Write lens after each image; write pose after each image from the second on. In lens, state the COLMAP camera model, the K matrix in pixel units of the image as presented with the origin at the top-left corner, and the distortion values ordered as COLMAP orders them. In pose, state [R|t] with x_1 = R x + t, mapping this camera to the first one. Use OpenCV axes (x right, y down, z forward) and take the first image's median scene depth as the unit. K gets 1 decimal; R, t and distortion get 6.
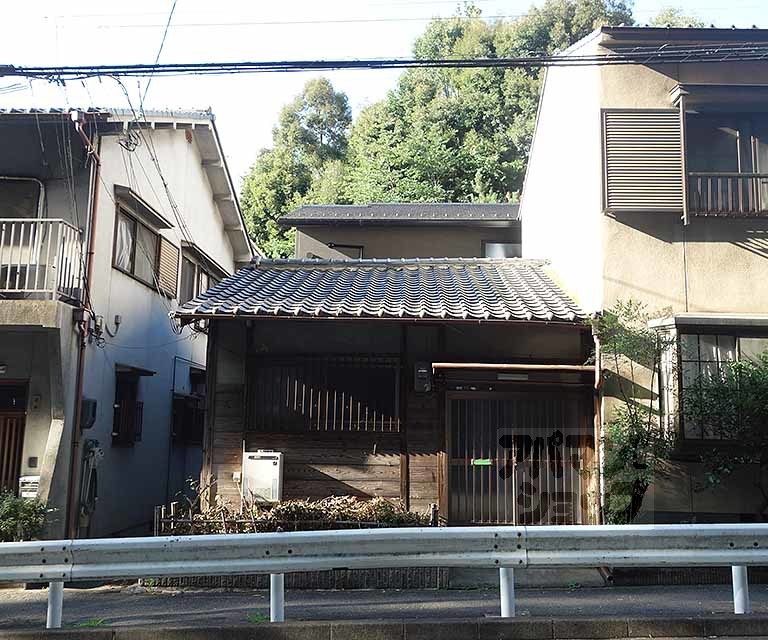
lens RADIAL K [[741.6, 0, 384.0], [0, 741.6, 320.0], [0, 0, 1]] dist [0.020929, 0.002489]
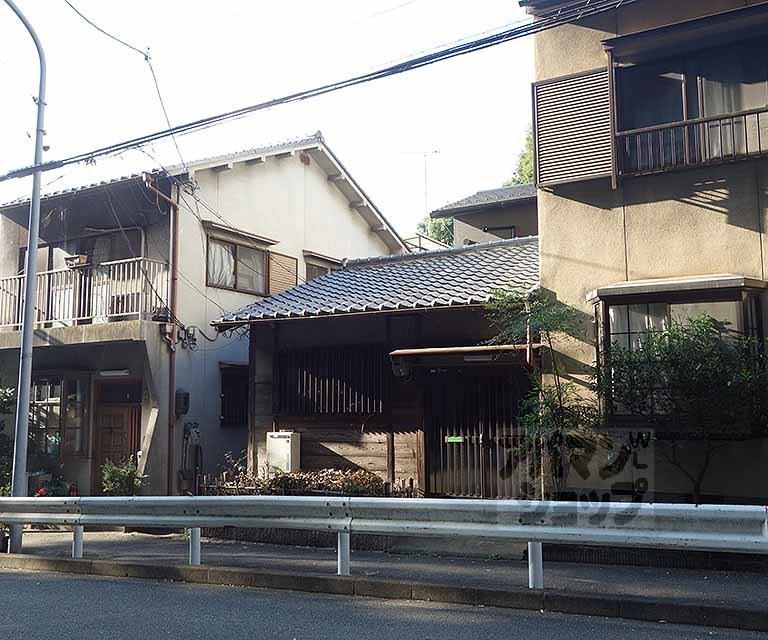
lens RADIAL K [[741.6, 0, 384.0], [0, 741.6, 320.0], [0, 0, 1]] dist [0.020929, 0.002489]
pose [[0.886139, -0.077117, -0.456959, 0.546801], [0.093289, 0.995556, 0.012895, -0.002218], [0.453933, -0.054055, 0.889395, 0.017507]]
